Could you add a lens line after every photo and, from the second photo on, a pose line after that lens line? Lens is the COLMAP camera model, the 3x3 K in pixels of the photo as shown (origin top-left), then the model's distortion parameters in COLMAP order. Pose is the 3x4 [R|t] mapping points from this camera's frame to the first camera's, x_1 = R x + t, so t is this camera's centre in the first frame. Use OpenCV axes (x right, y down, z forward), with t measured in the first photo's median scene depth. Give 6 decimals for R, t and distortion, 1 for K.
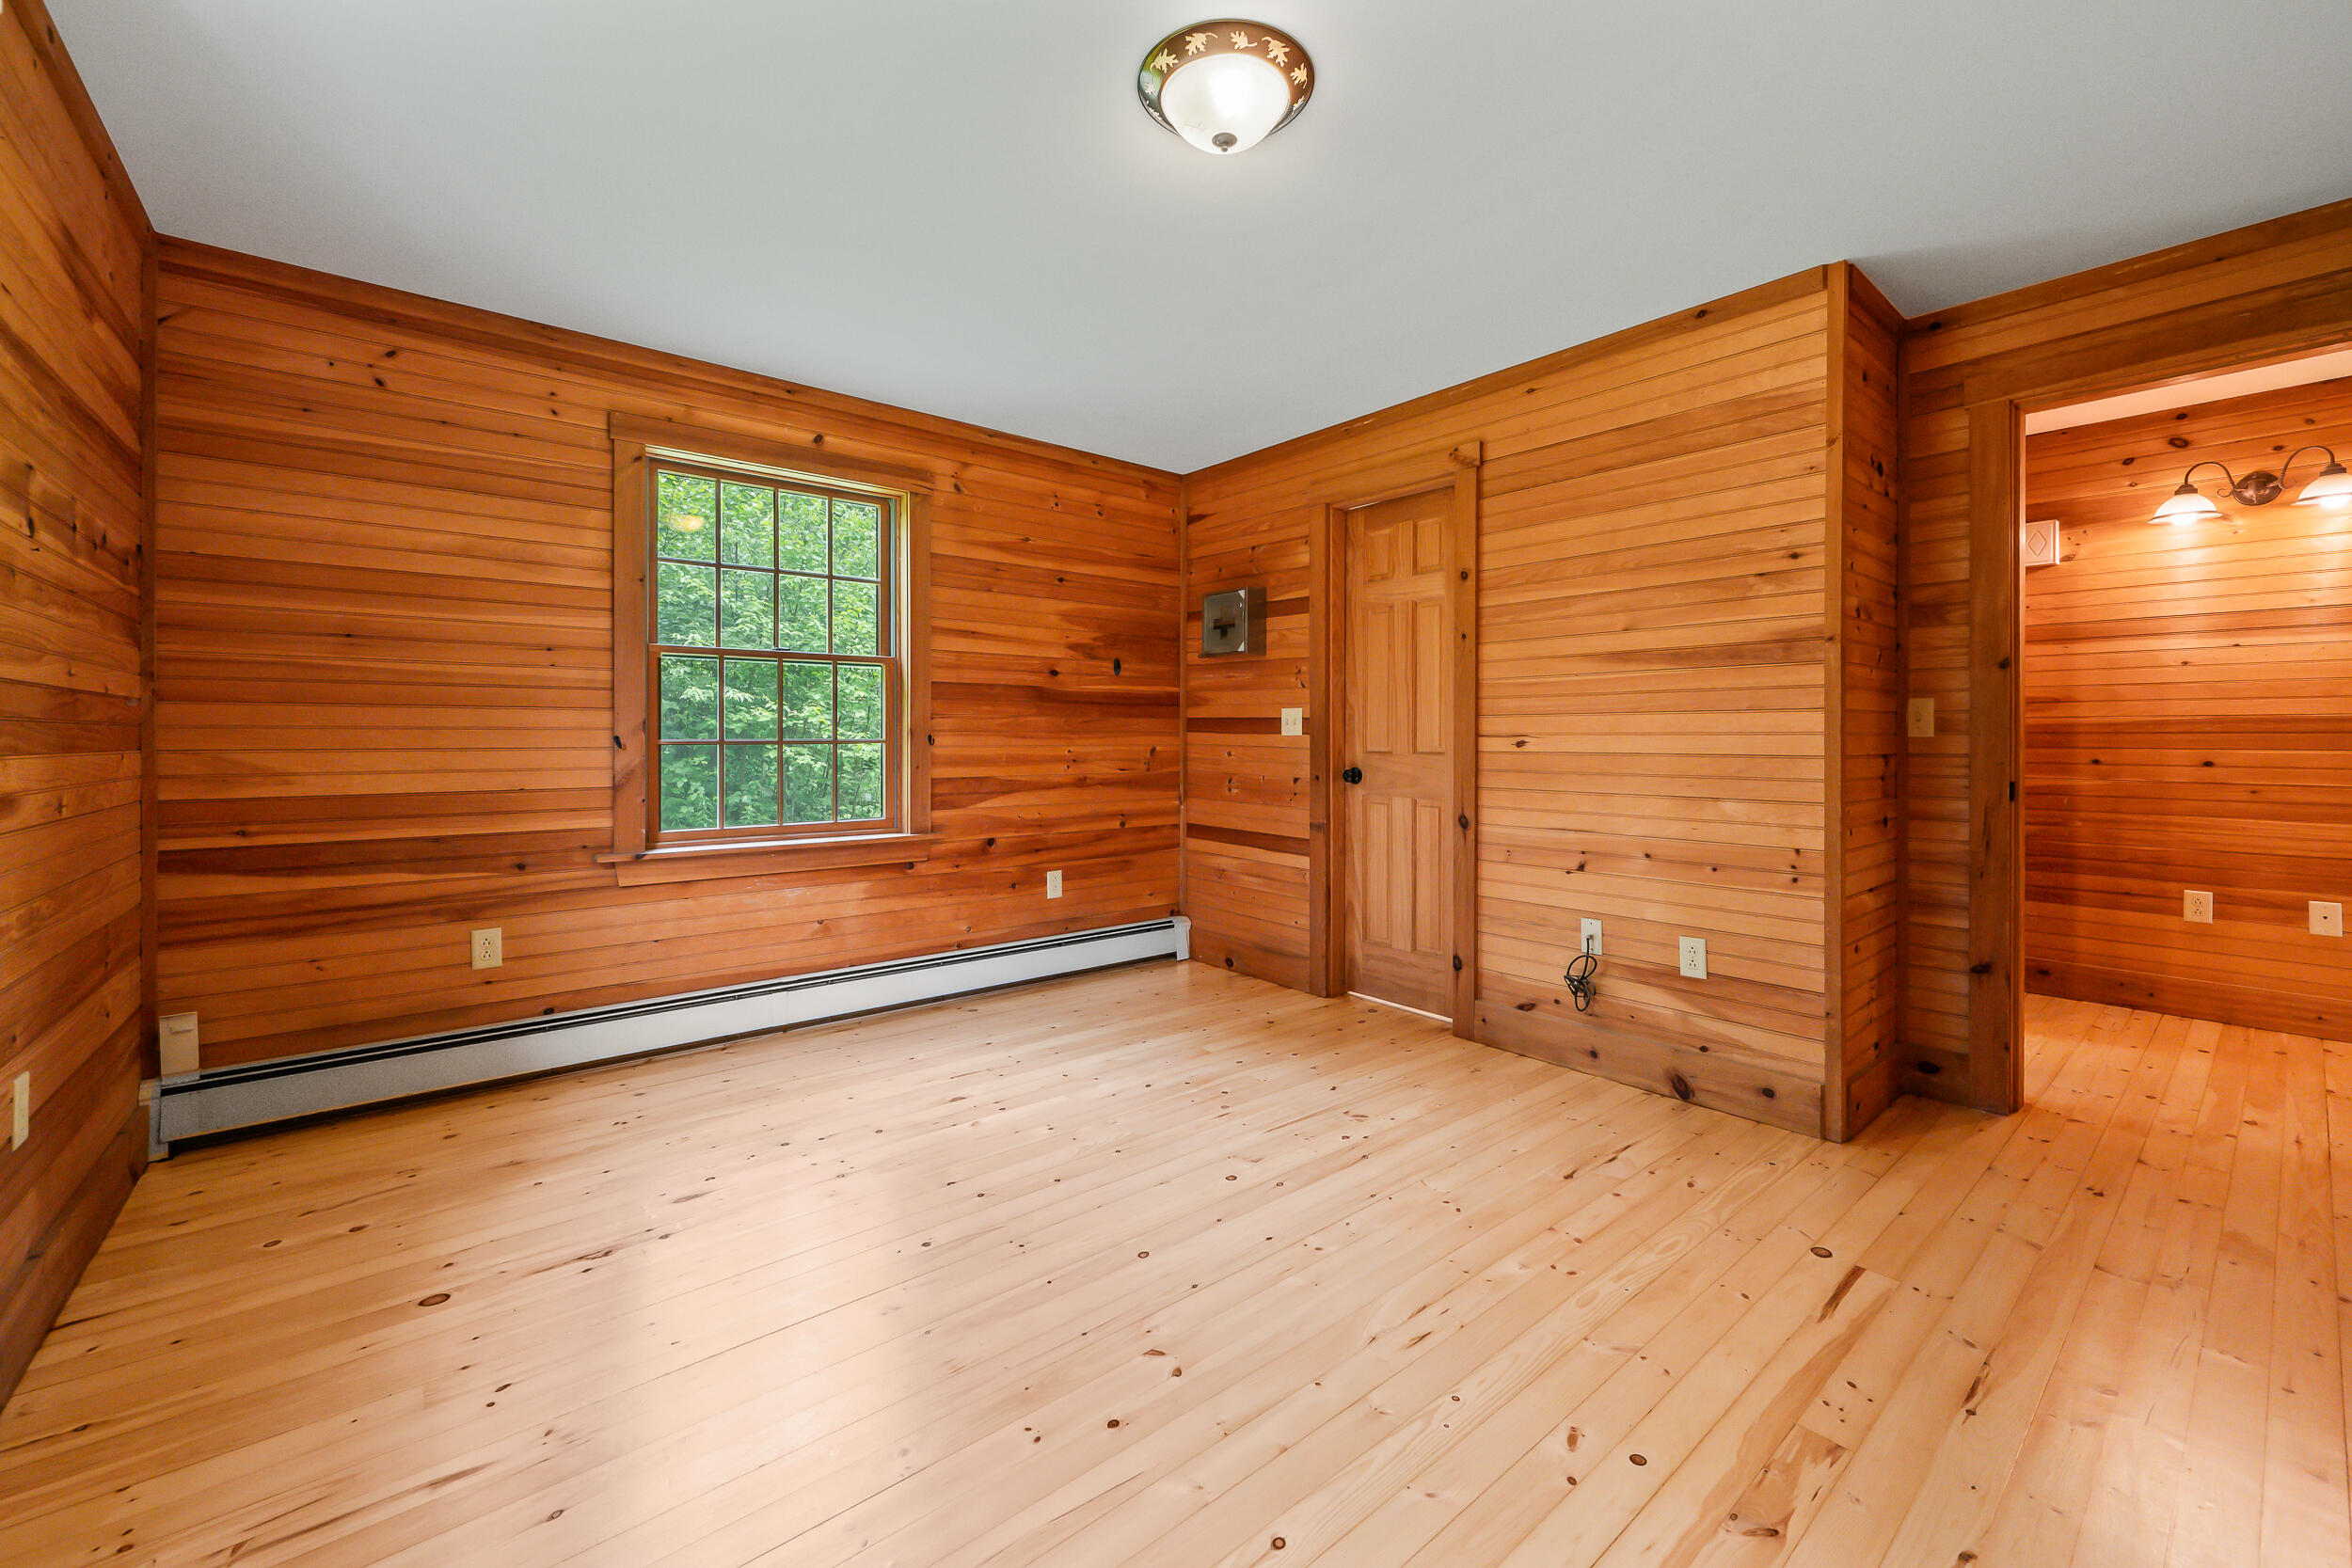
lens RADIAL K [[941.3, 0, 1181.2], [0, 941.3, 744.3], [0, 0, 1]] dist [0.000675, -0.000025]
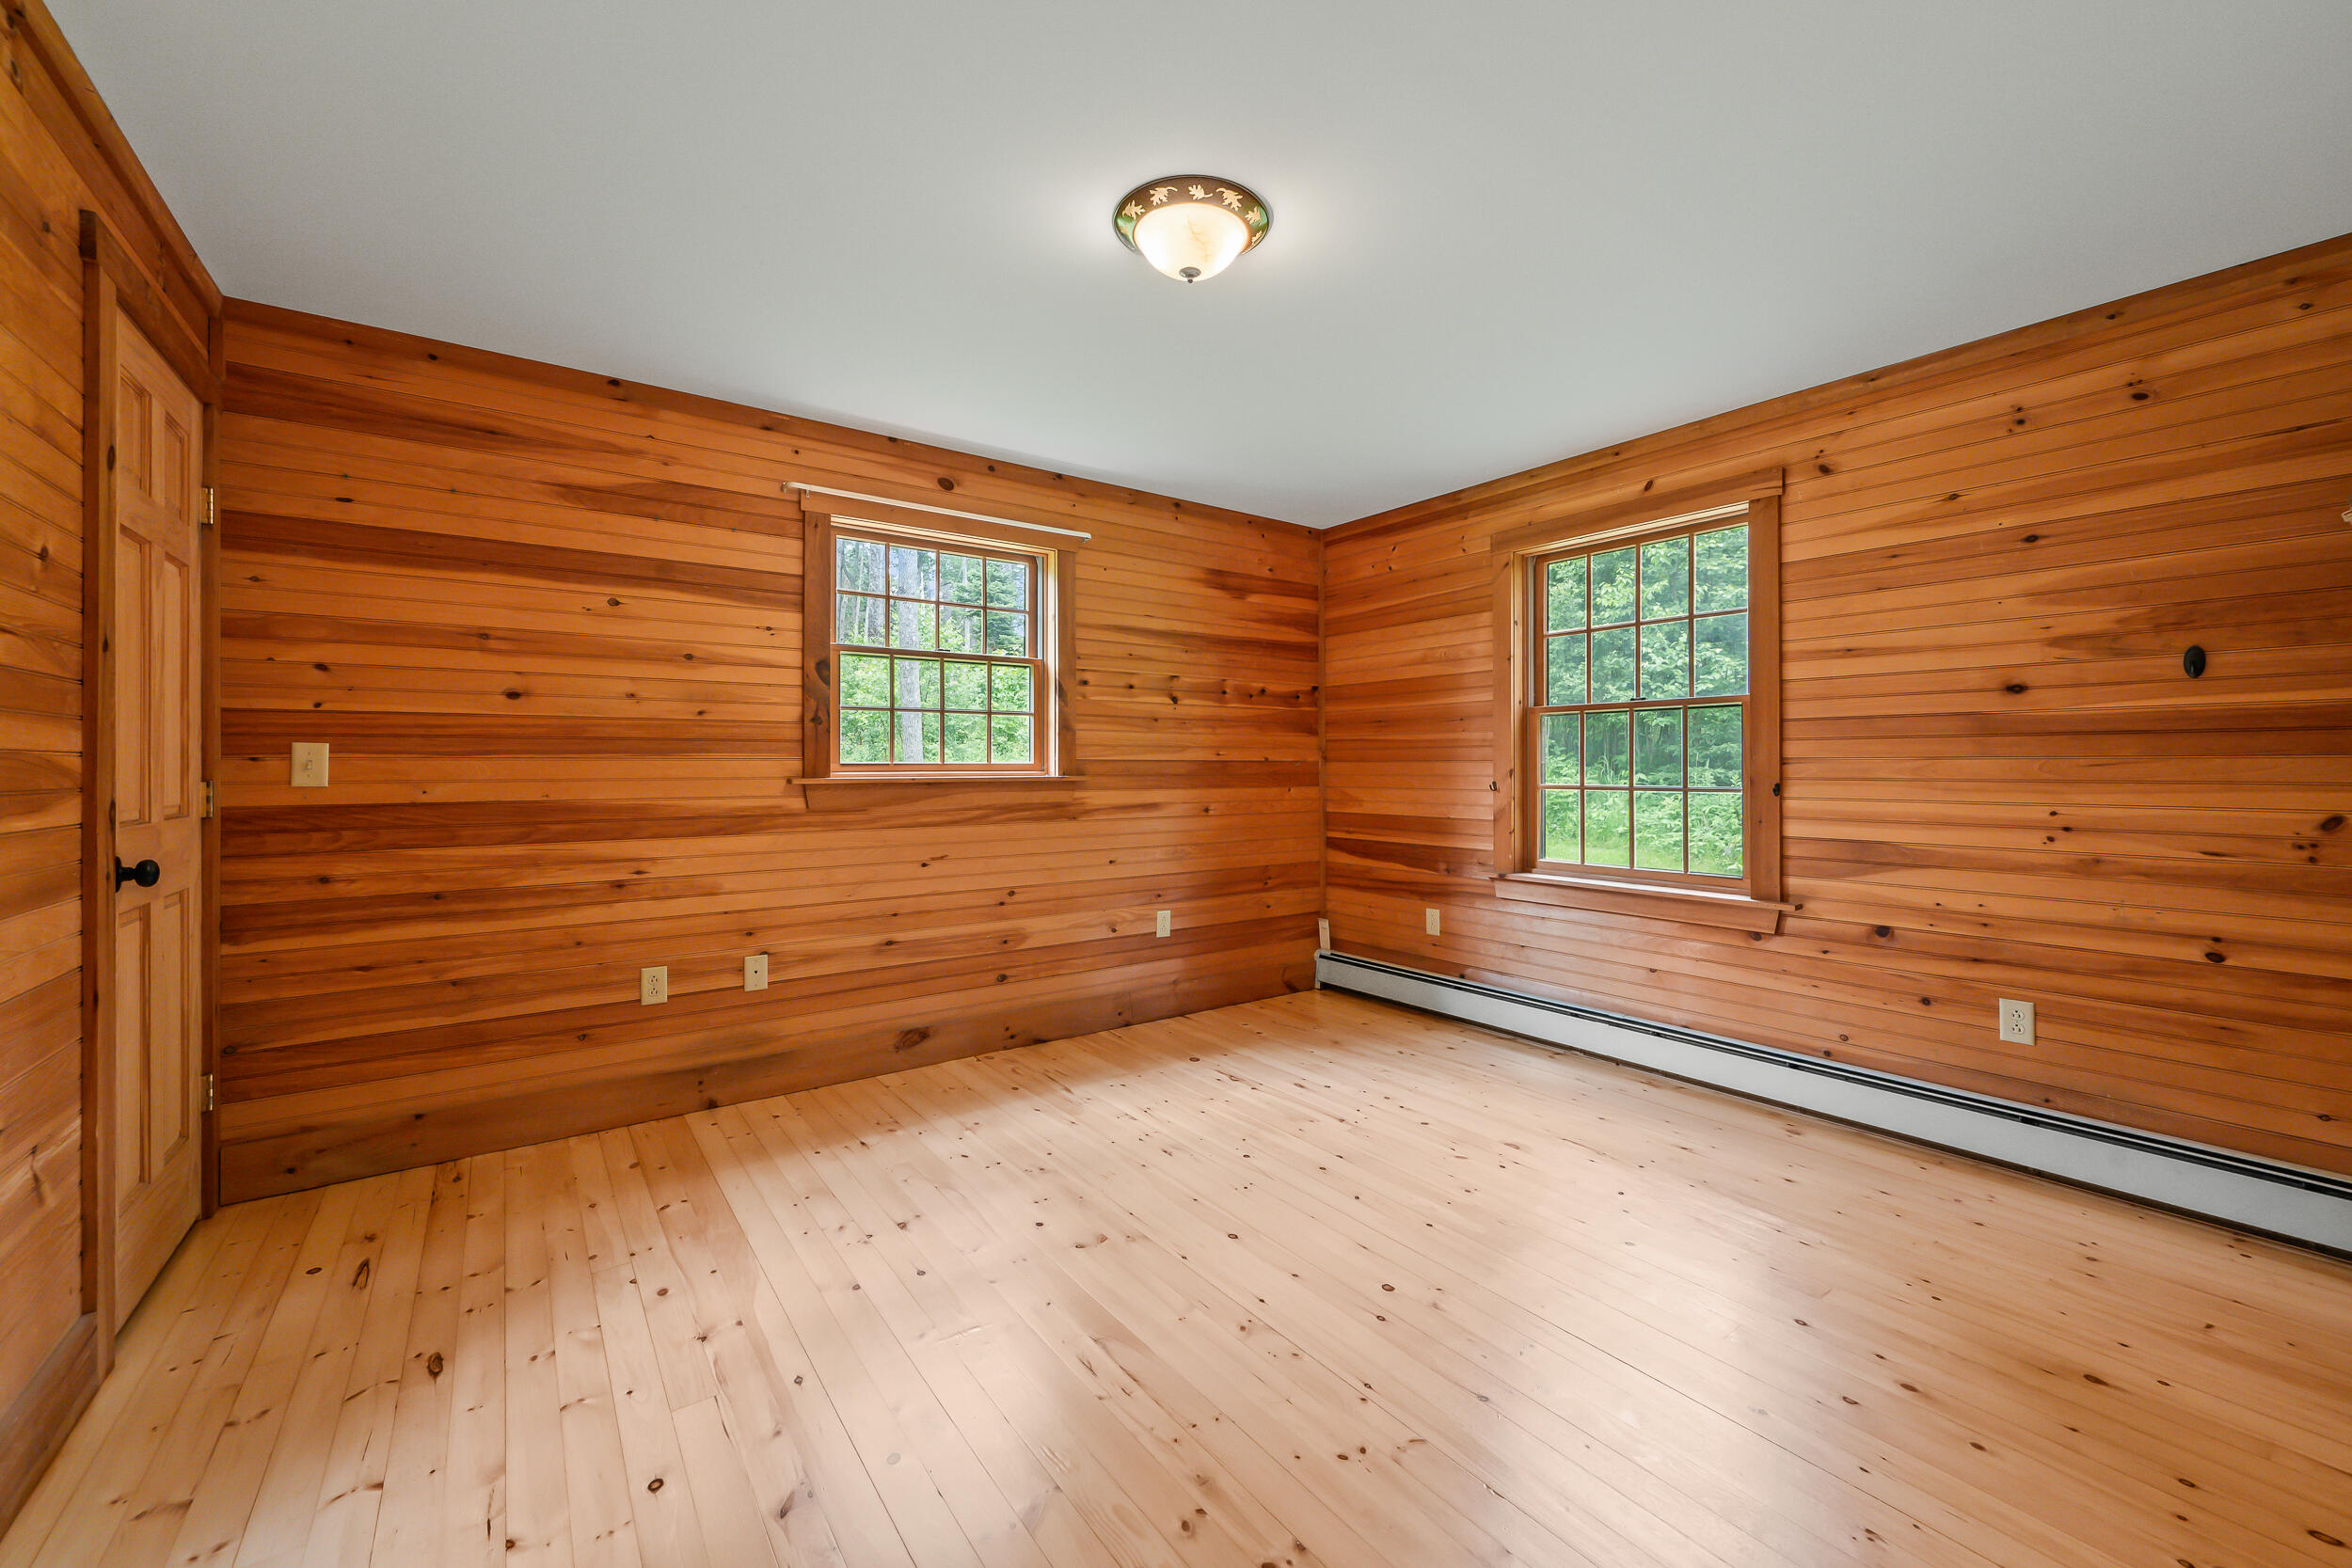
lens RADIAL K [[916.1, 0, 1173.3], [0, 916.1, 779.4], [0, 0, 1]] dist [0.000294, -0.000159]
pose [[-0.064559, 0.012818, -0.997832, 0.701277], [-0.007036, 0.999887, 0.013300, -0.025611], [0.997889, 0.007880, -0.064462, 0.637632]]
